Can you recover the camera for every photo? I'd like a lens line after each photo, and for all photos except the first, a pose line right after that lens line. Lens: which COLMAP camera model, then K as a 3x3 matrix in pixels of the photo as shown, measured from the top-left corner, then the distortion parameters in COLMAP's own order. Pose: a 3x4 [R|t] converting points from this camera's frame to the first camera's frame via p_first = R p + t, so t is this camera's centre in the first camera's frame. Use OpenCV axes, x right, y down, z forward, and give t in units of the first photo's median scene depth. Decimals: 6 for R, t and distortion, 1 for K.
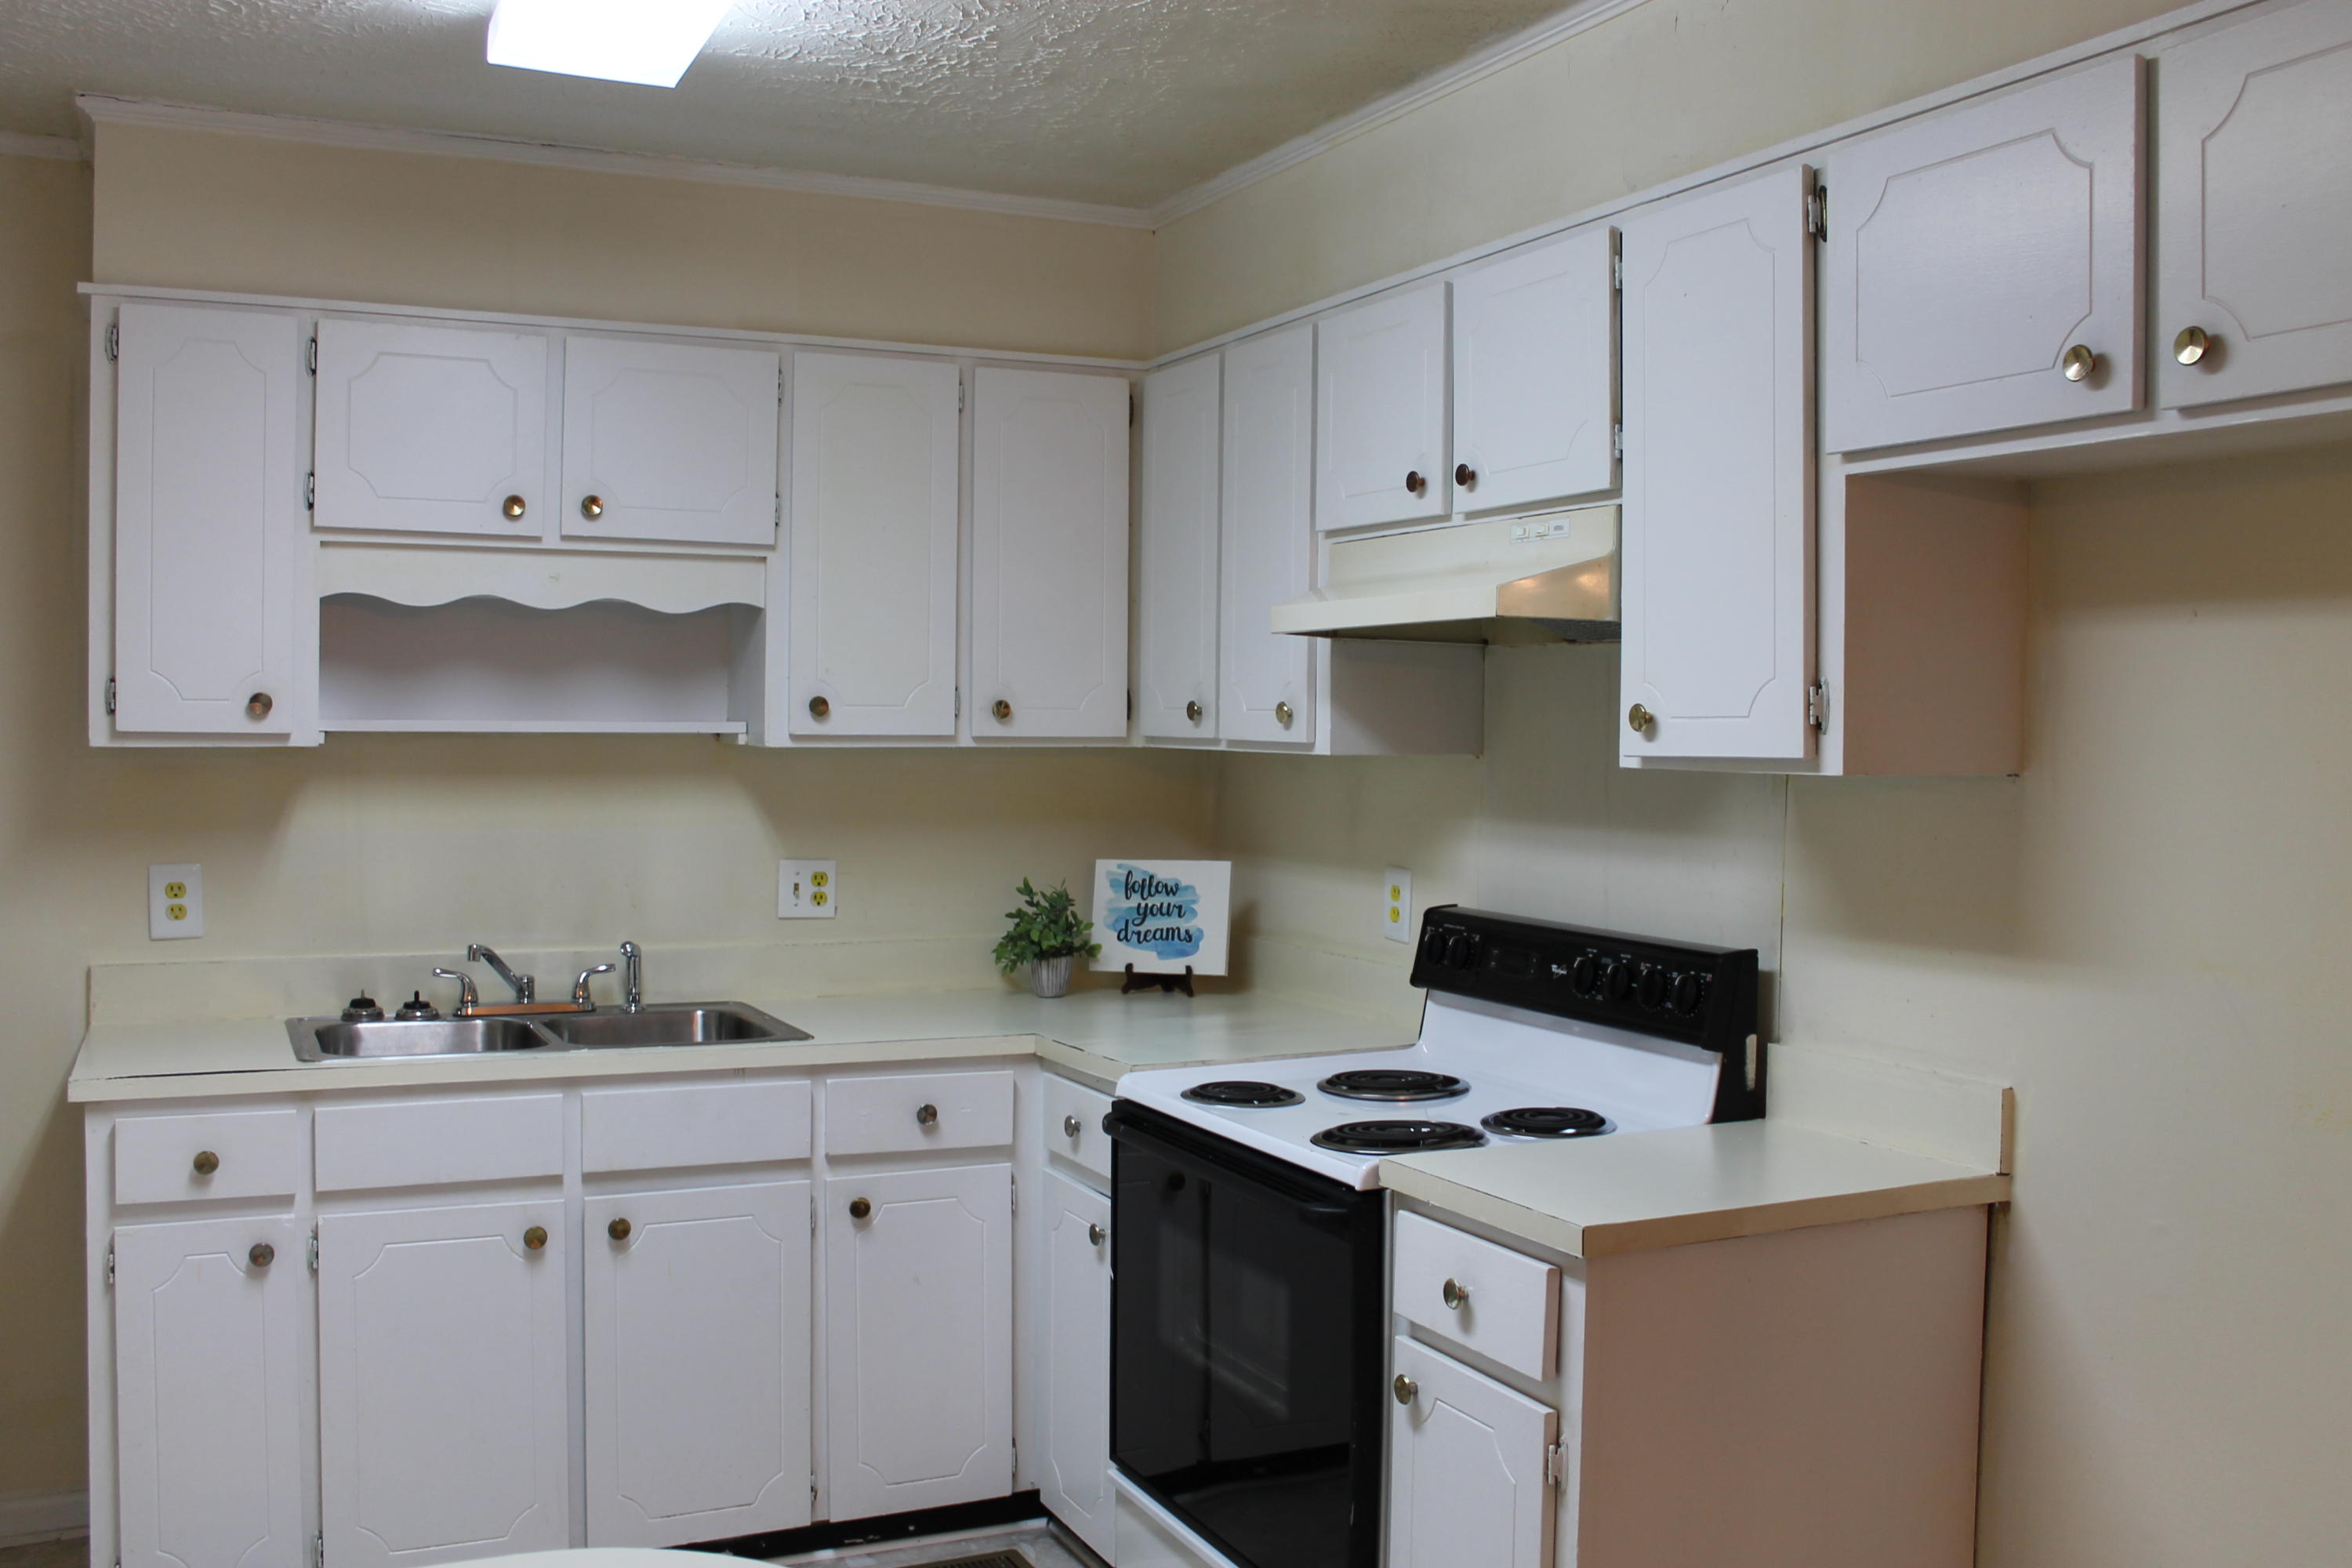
lens RADIAL K [[2154.6, 0, 1176.0], [0, 2154.6, 784.0], [0, 0, 1]] dist [-0.144482, 0.133579]
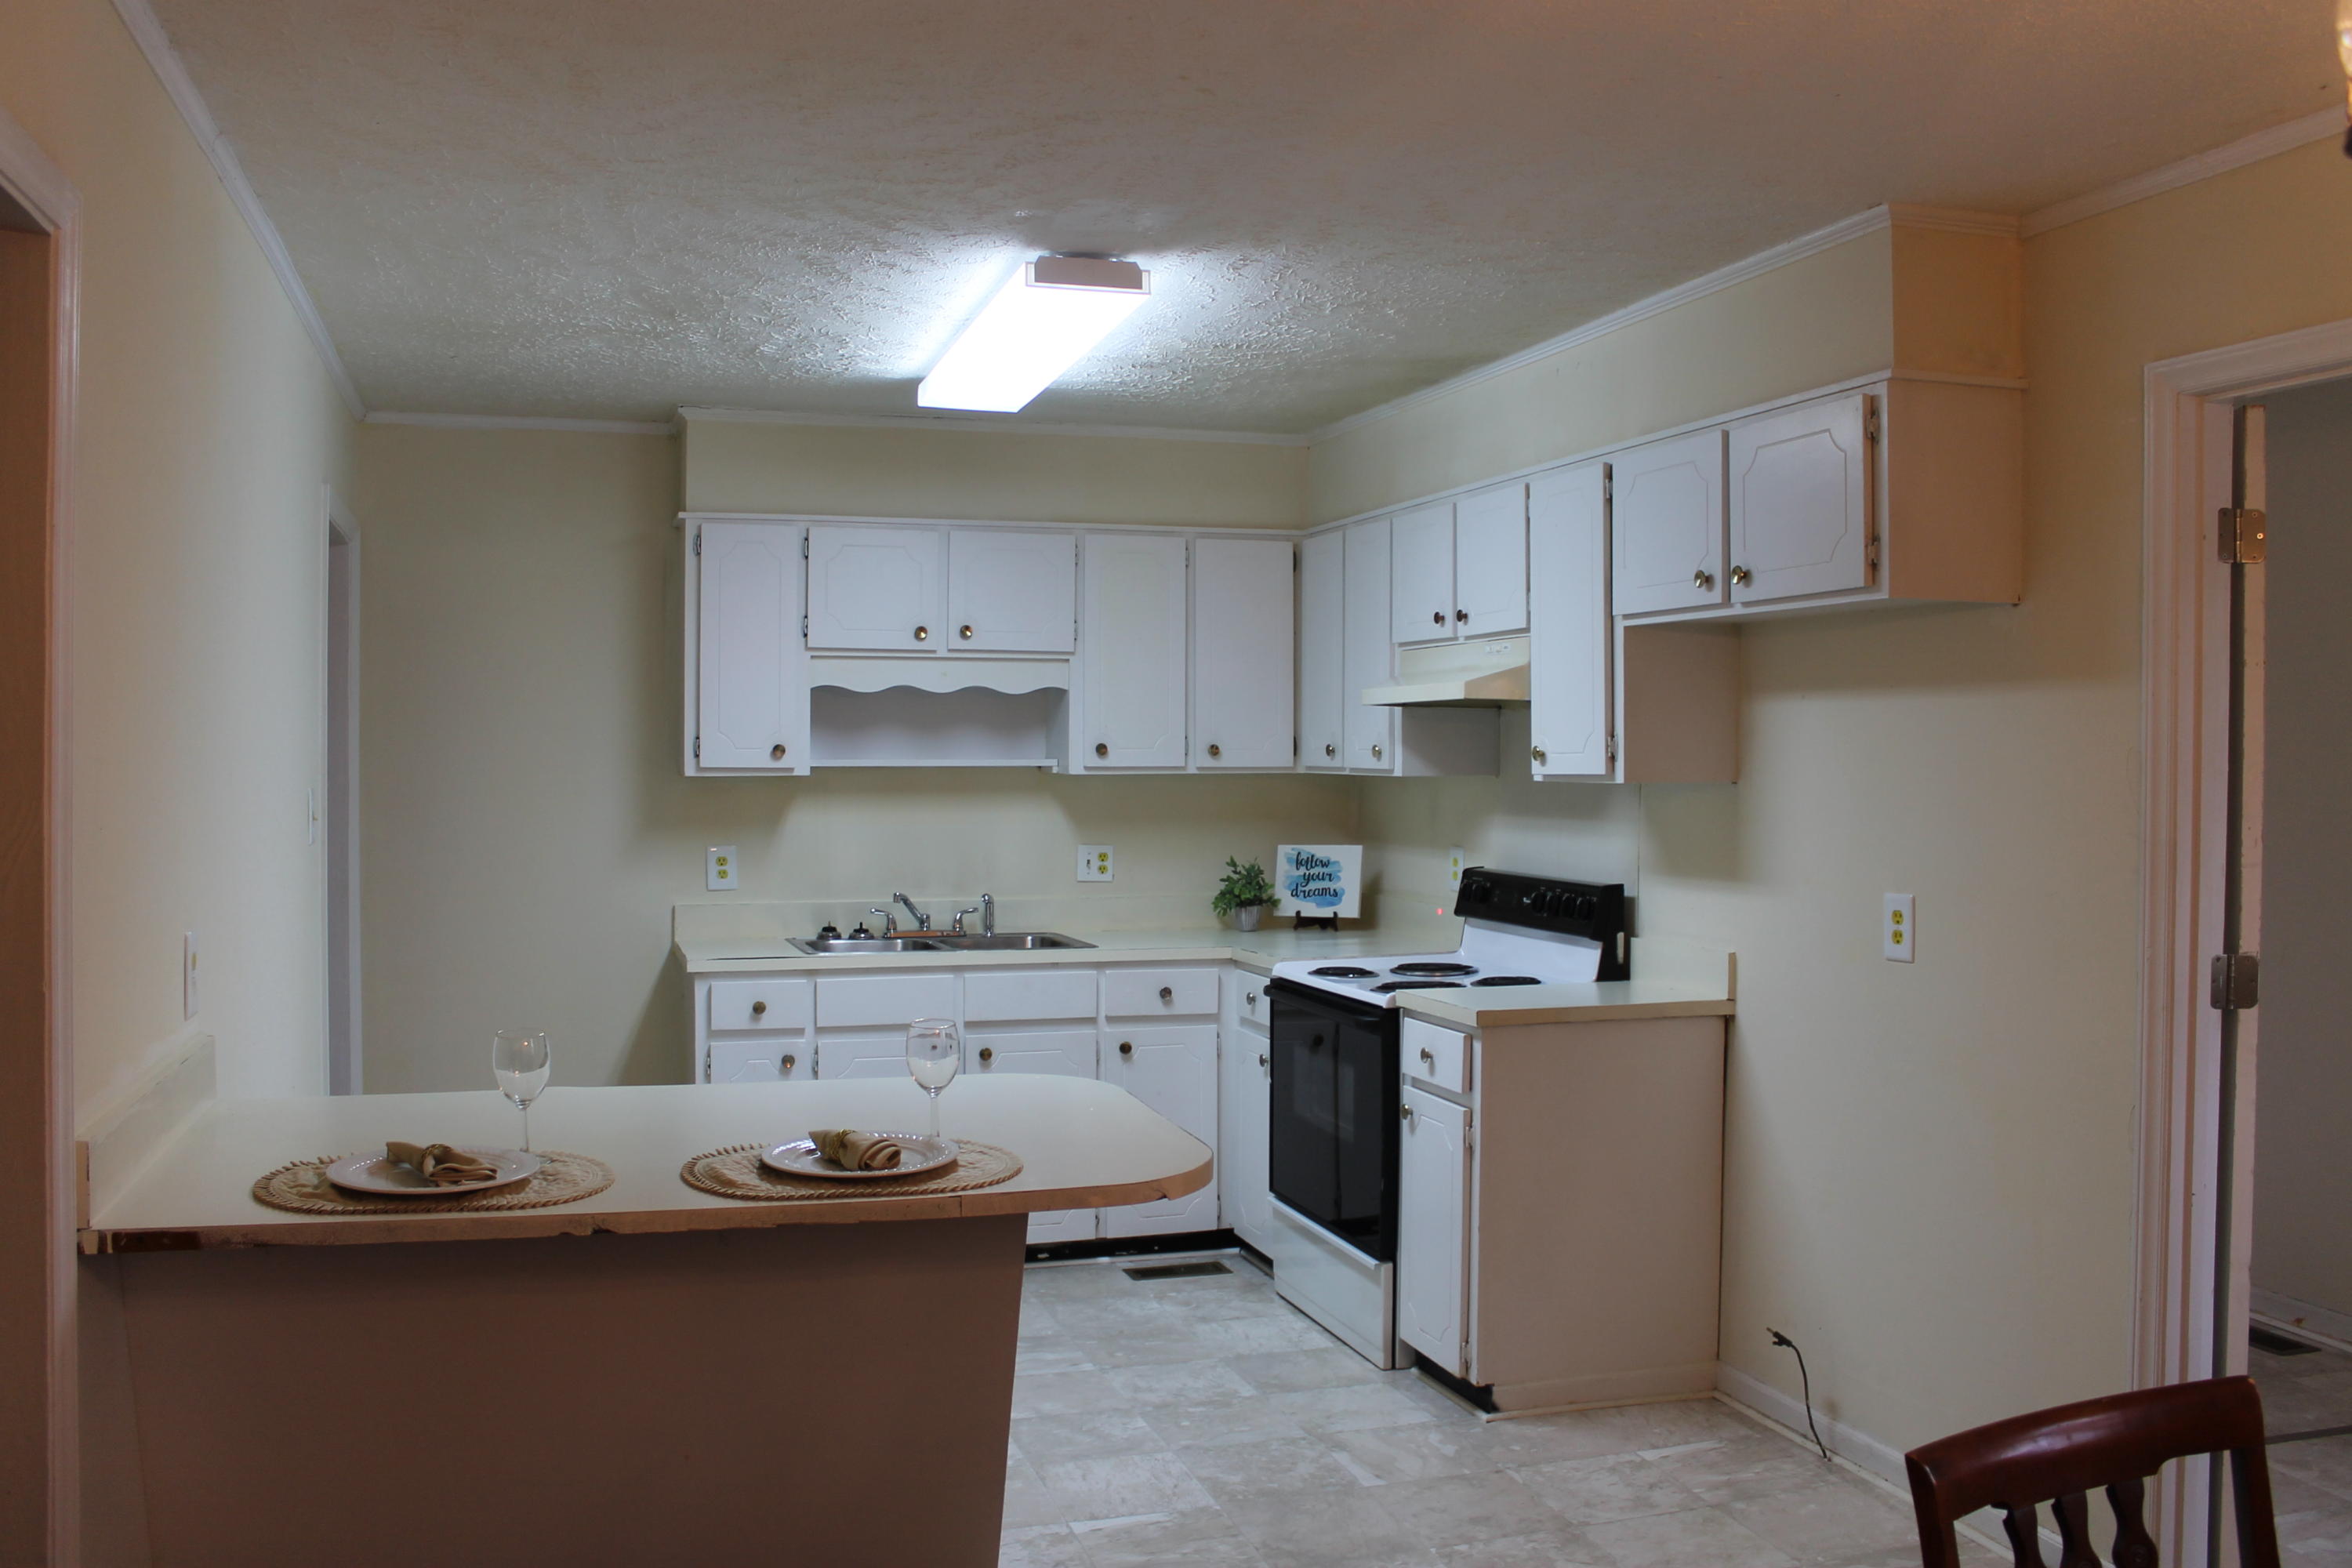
lens RADIAL K [[2040.6, 0, 1176.0], [0, 2040.6, 784.0], [0, 0, 1]] dist [-0.172991, 0.199380]
pose [[0.990933, -0.006495, -0.134199, 0.107123], [0.004568, 0.999882, -0.014667, 0.014564], [0.134279, 0.013921, 0.990846, -0.580742]]
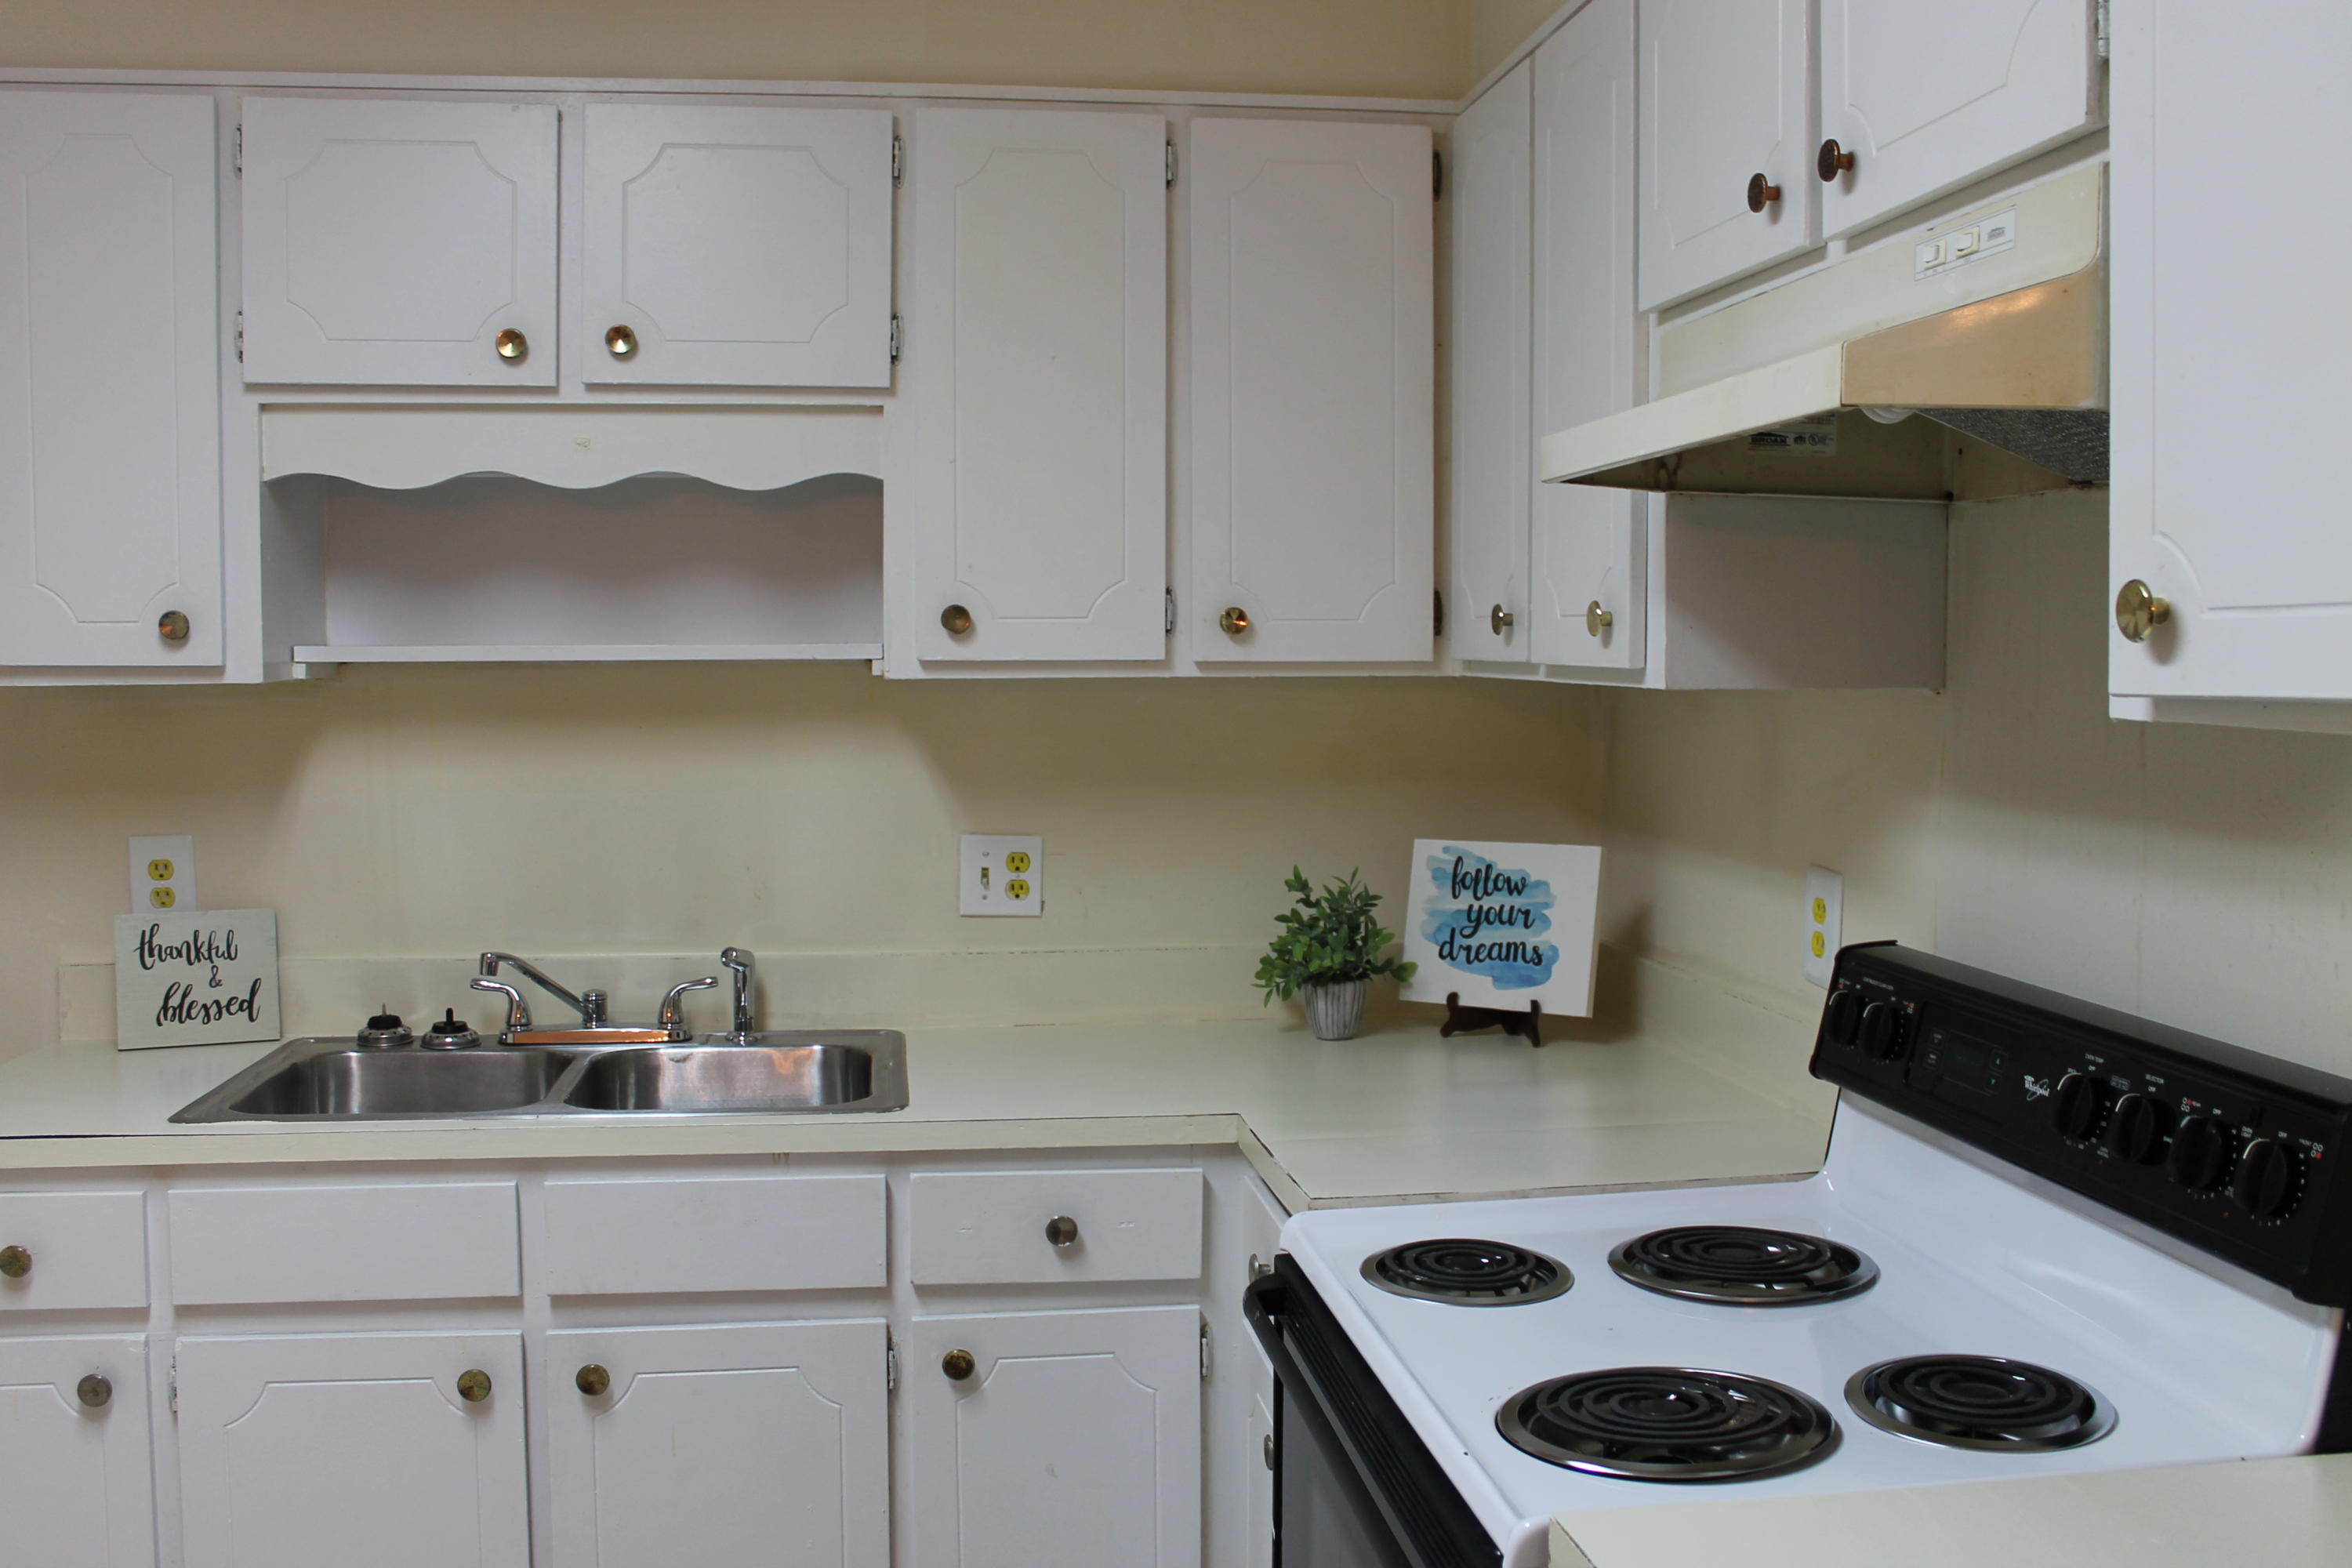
lens RADIAL K [[2154.6, 0, 1176.0], [0, 2154.6, 784.0], [0, 0, 1]] dist [-0.144482, 0.133579]
pose [[0.954009, 0.009728, -0.299619, 0.116701], [0.000363, 0.999435, 0.033605, -0.007048], [0.299776, -0.032168, 0.953467, 0.385148]]
